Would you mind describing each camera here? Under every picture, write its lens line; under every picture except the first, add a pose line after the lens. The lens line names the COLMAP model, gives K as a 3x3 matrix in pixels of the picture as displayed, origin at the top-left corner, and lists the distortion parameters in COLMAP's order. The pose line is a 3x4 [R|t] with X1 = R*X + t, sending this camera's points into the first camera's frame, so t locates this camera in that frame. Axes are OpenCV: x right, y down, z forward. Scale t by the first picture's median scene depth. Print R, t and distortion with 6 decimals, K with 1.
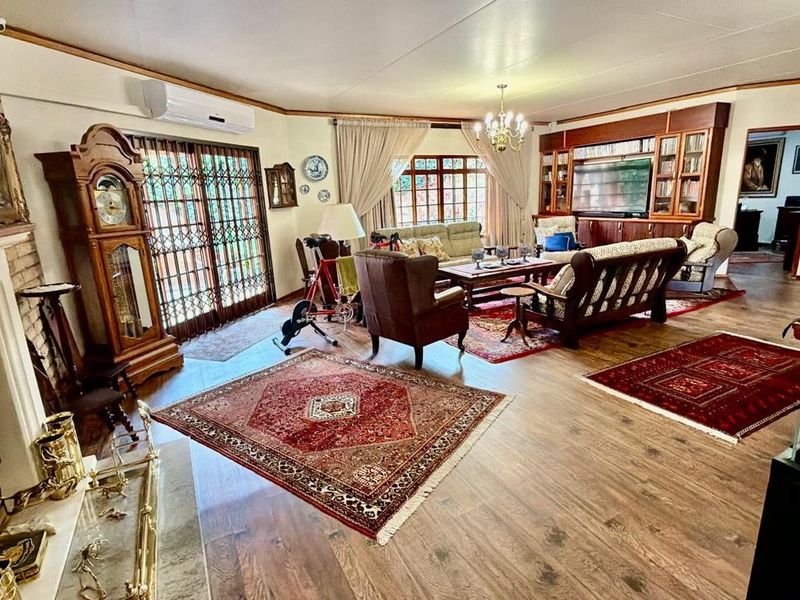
lens RADIAL K [[422.4, 0, 400.0], [0, 422.4, 300.0], [0, 0, 1]] dist [-0.009489, -0.000216]
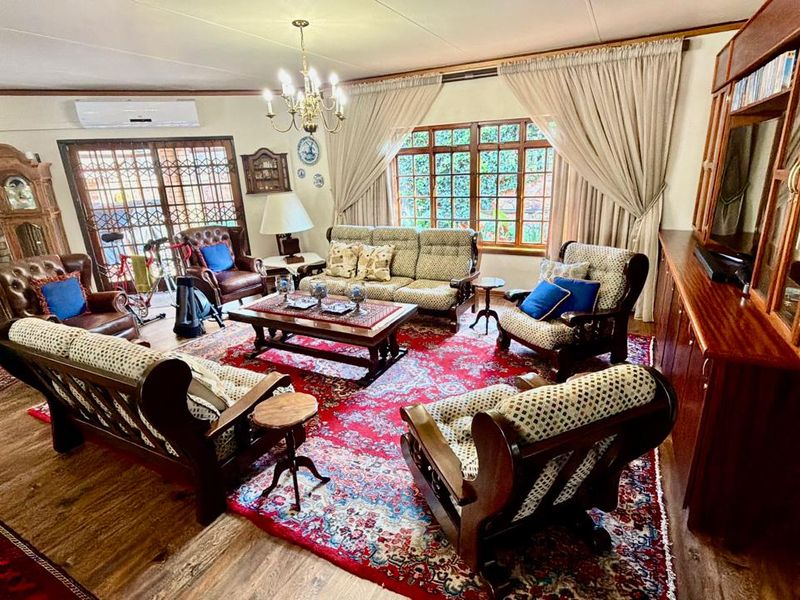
lens RADIAL K [[422.4, 0, 400.0], [0, 422.4, 300.0], [0, 0, 1]] dist [-0.009489, -0.000216]
pose [[0.558134, 0.269807, -0.784660, 0.685551], [-0.192719, 0.961949, 0.193686, -0.203941], [0.807060, 0.043116, 0.588893, 0.597948]]
